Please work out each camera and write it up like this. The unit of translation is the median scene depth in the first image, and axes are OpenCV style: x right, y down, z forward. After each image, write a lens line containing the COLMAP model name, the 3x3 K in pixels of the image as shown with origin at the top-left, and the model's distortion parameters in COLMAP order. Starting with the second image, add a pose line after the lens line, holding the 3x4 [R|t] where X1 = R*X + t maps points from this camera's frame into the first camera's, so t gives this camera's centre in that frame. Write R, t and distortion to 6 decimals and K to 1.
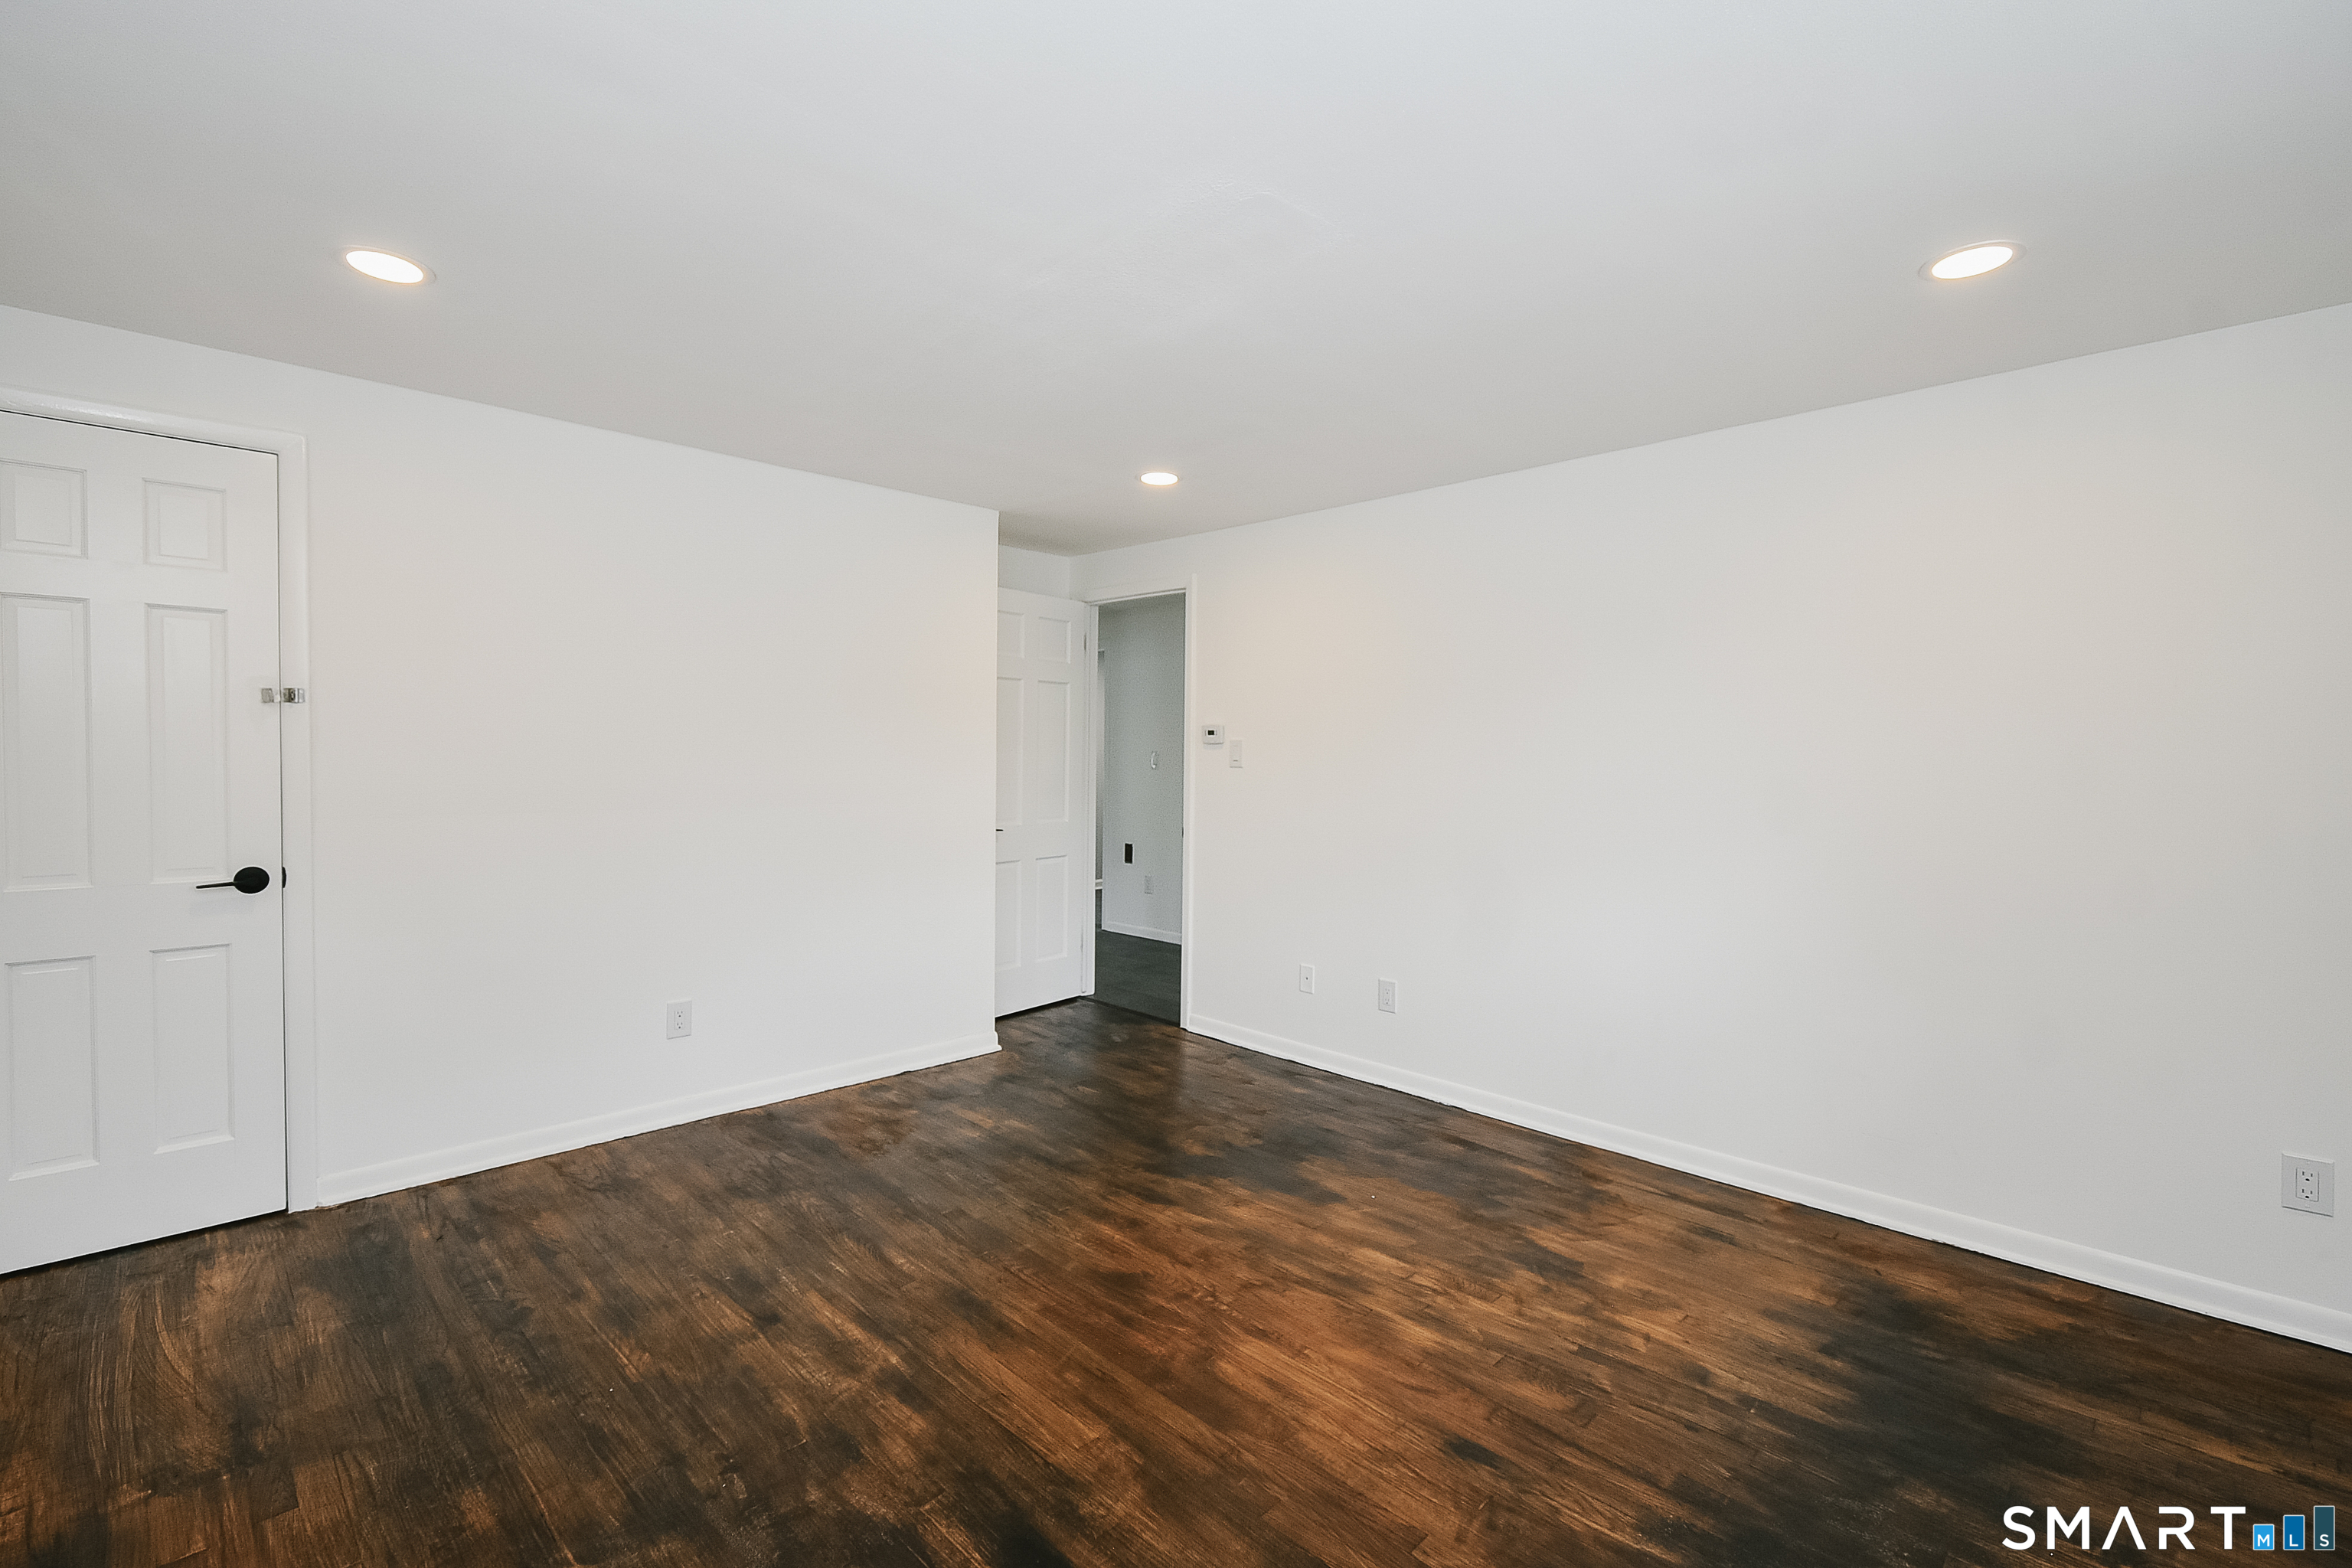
lens RADIAL K [[1022.8, 0, 1176.0], [0, 1022.8, 784.0], [0, 0, 1]] dist [0.019312, -0.011276]
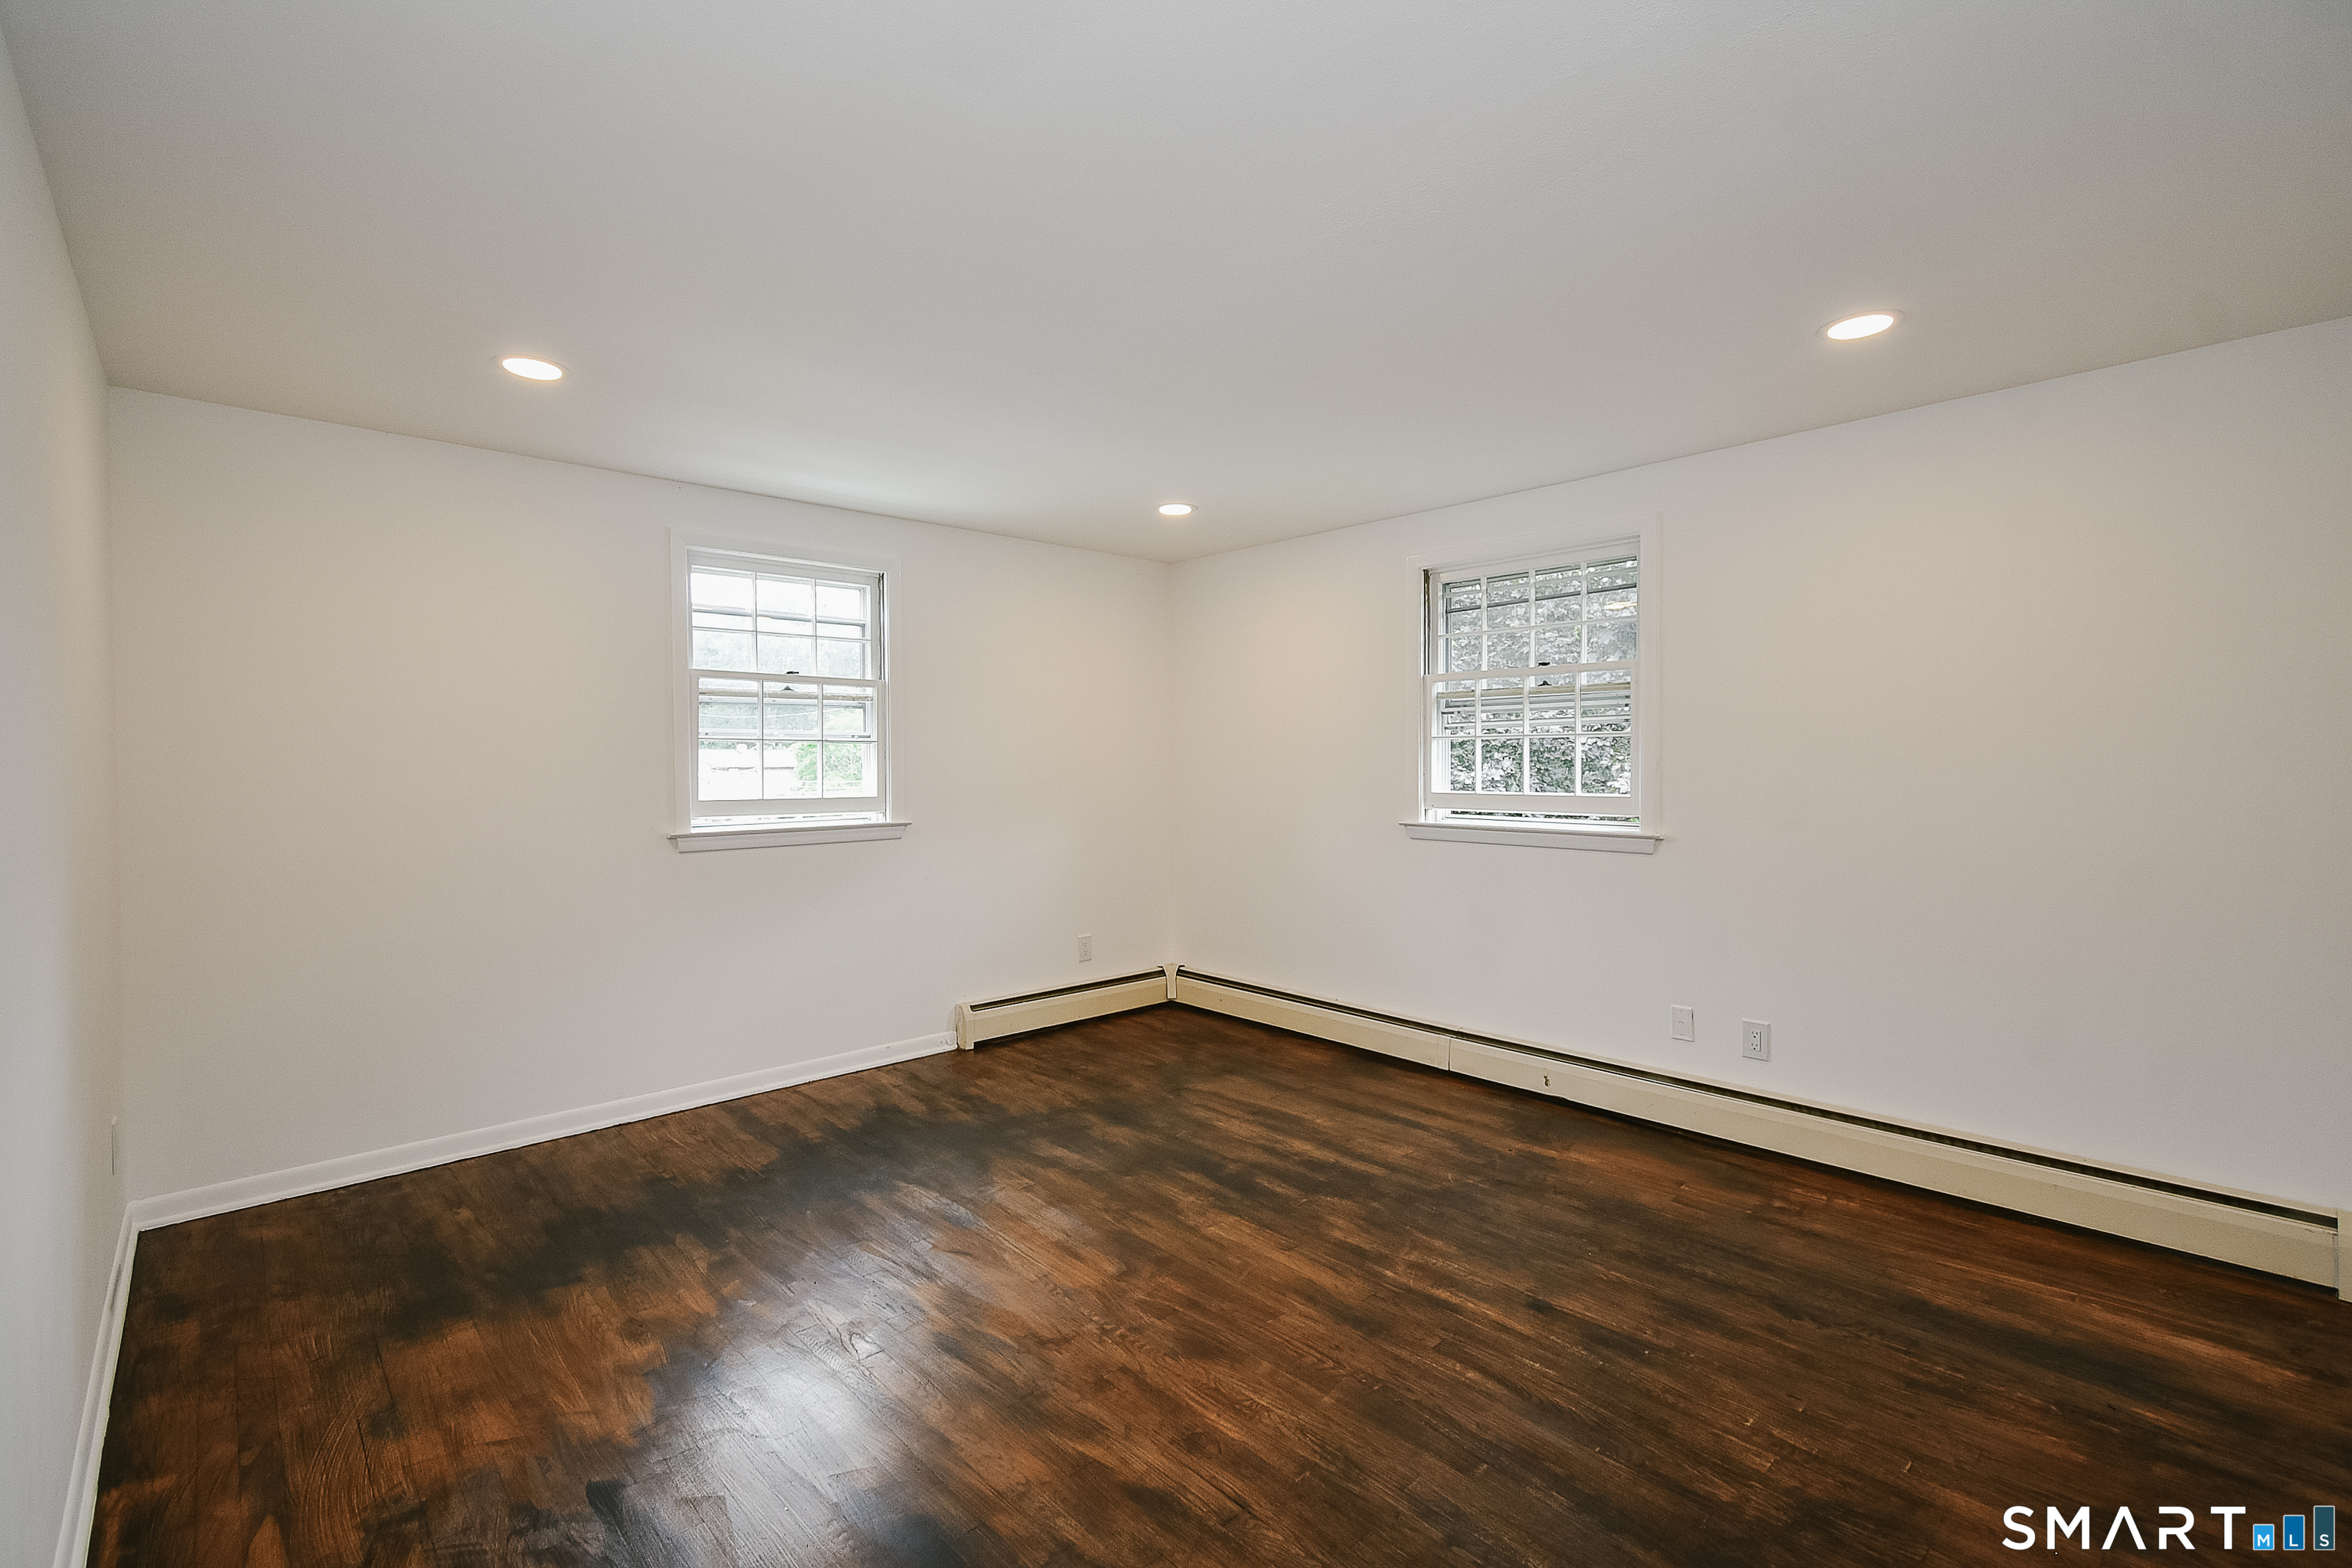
lens RADIAL K [[1041.0, 0, 1166.0], [0, 1041.0, 779.7], [0, 0, 1]] dist [0.004616, -0.003397]
pose [[-0.999068, -0.007378, 0.042520, -0.055685], [-0.005224, 0.998709, 0.050533, -0.054474], [-0.042838, 0.050264, -0.997817, 1.846918]]
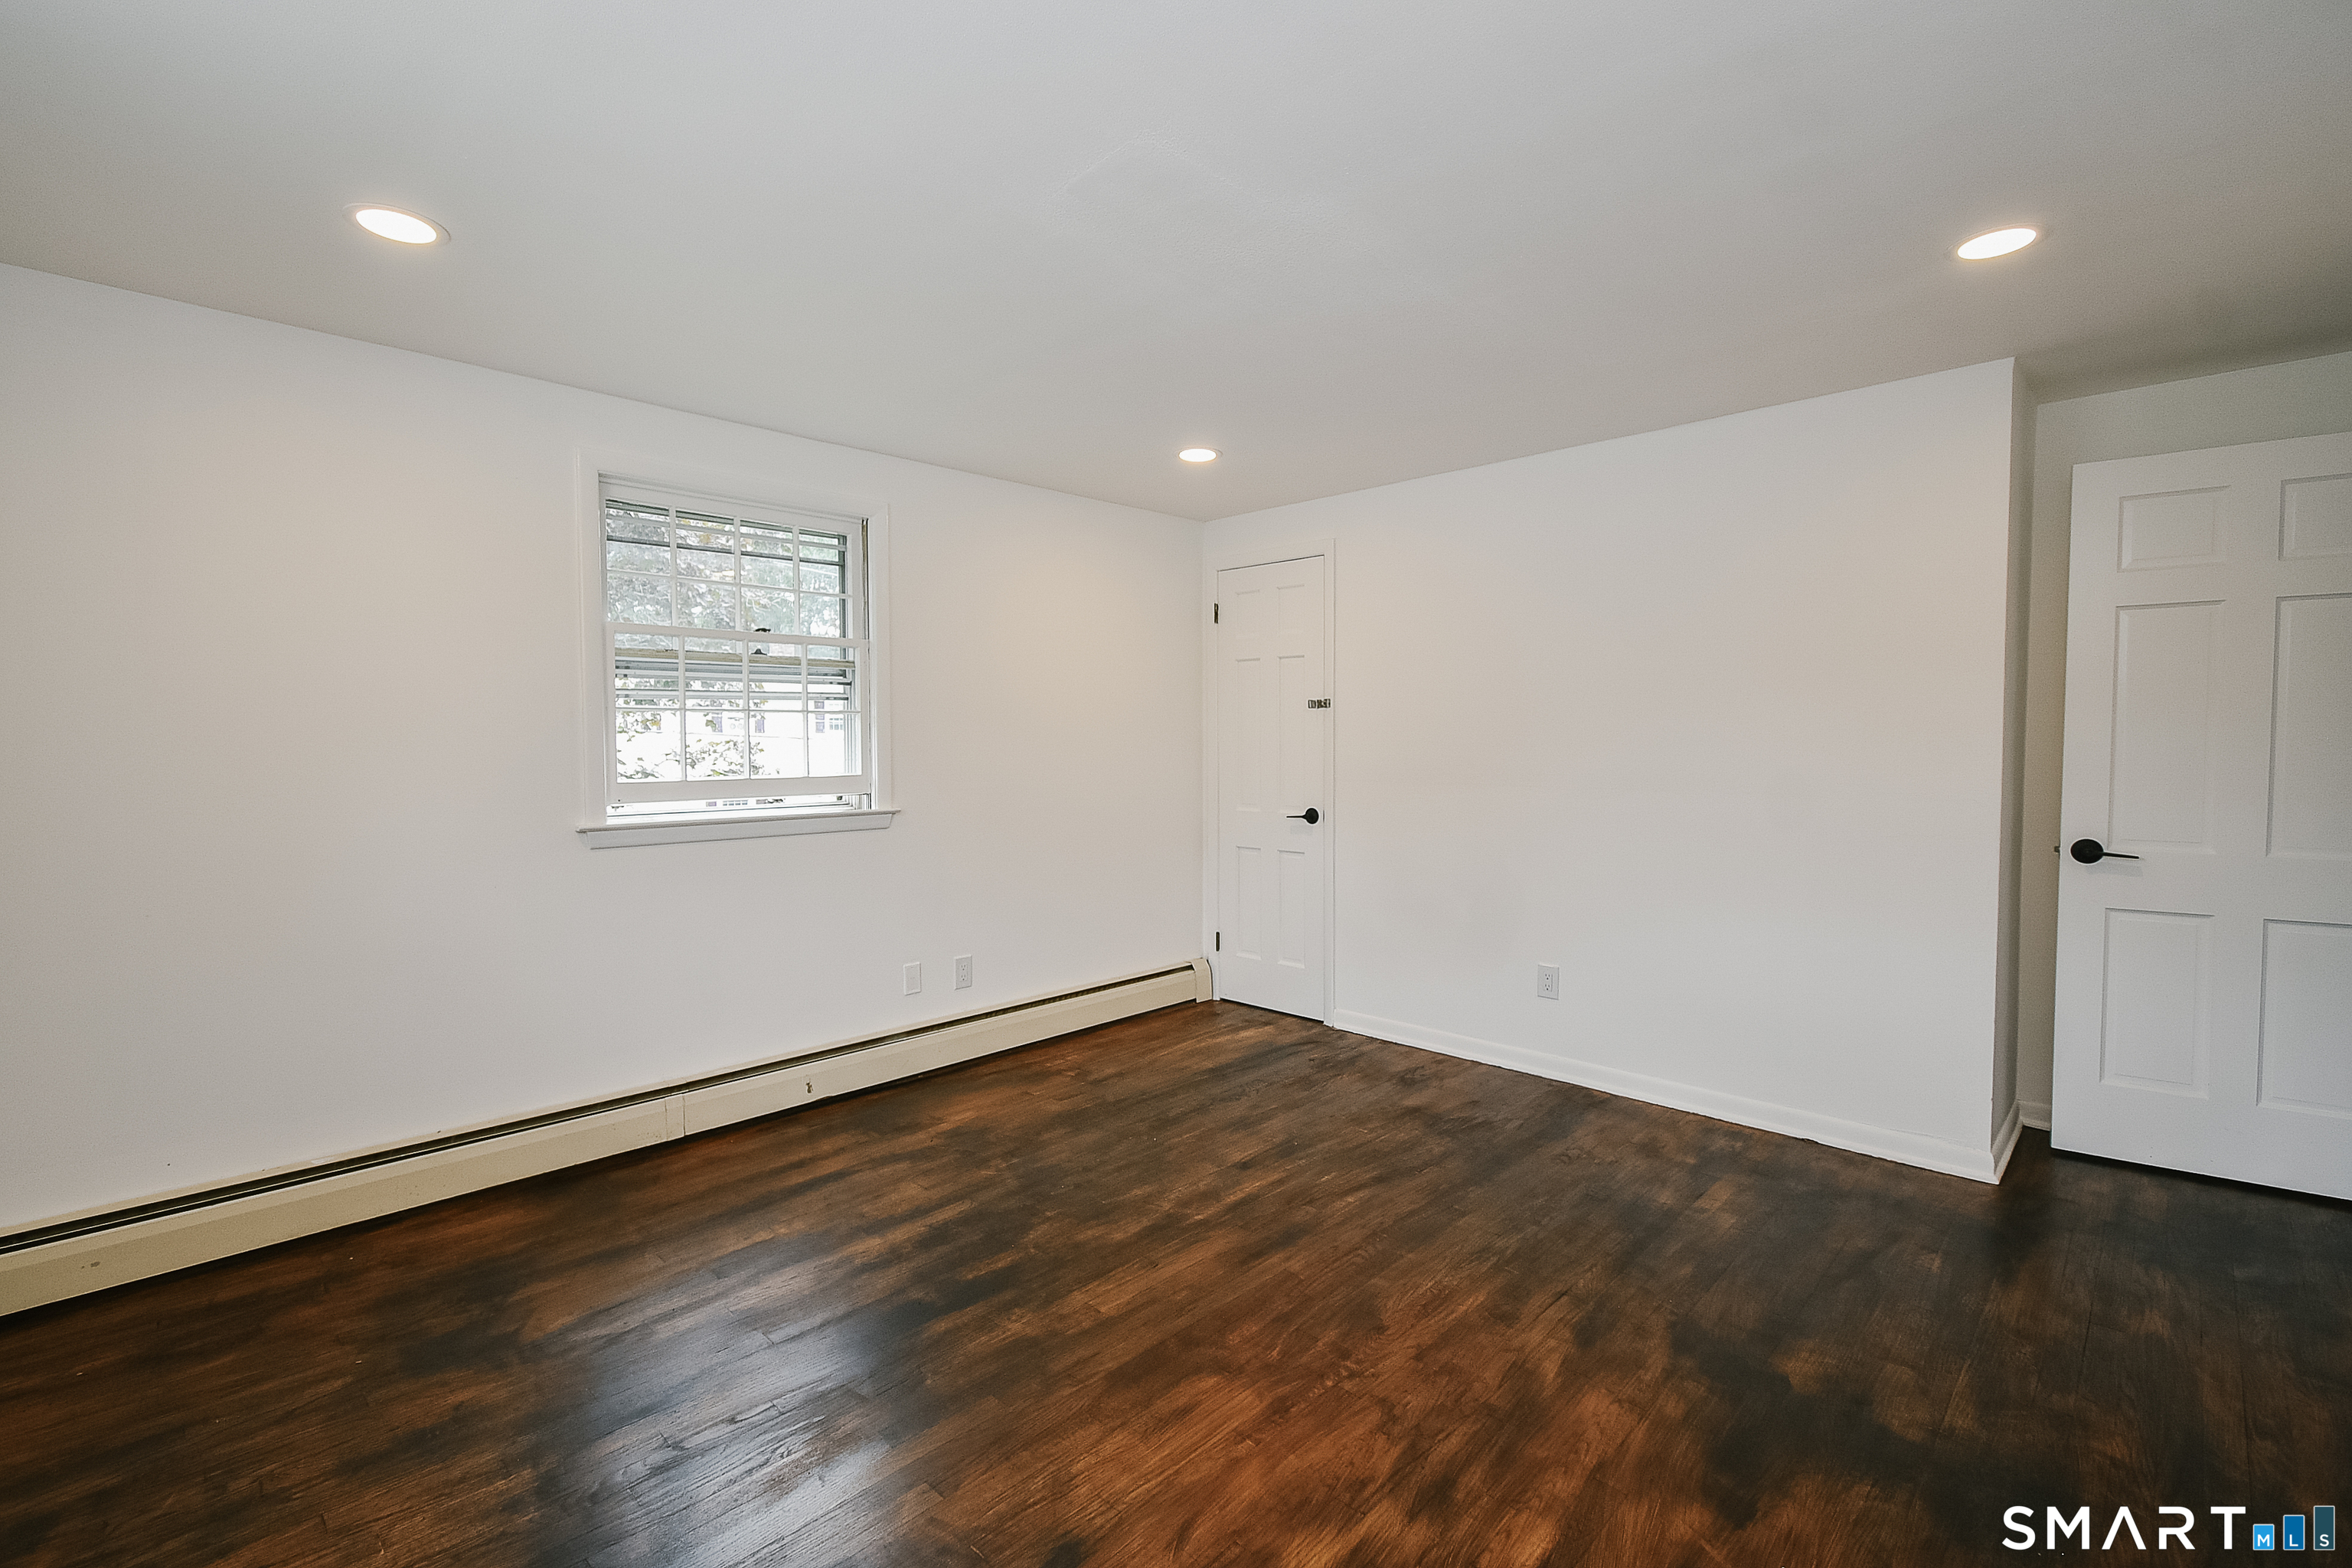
lens RADIAL K [[1041.0, 0, 1166.0], [0, 1041.0, 779.7], [0, 0, 1]] dist [0.004616, -0.003397]
pose [[0.015058, 0.028889, -0.999469, 0.831443], [-0.025864, 0.999259, 0.028494, -0.007005], [0.999552, 0.025421, 0.015794, 0.787162]]
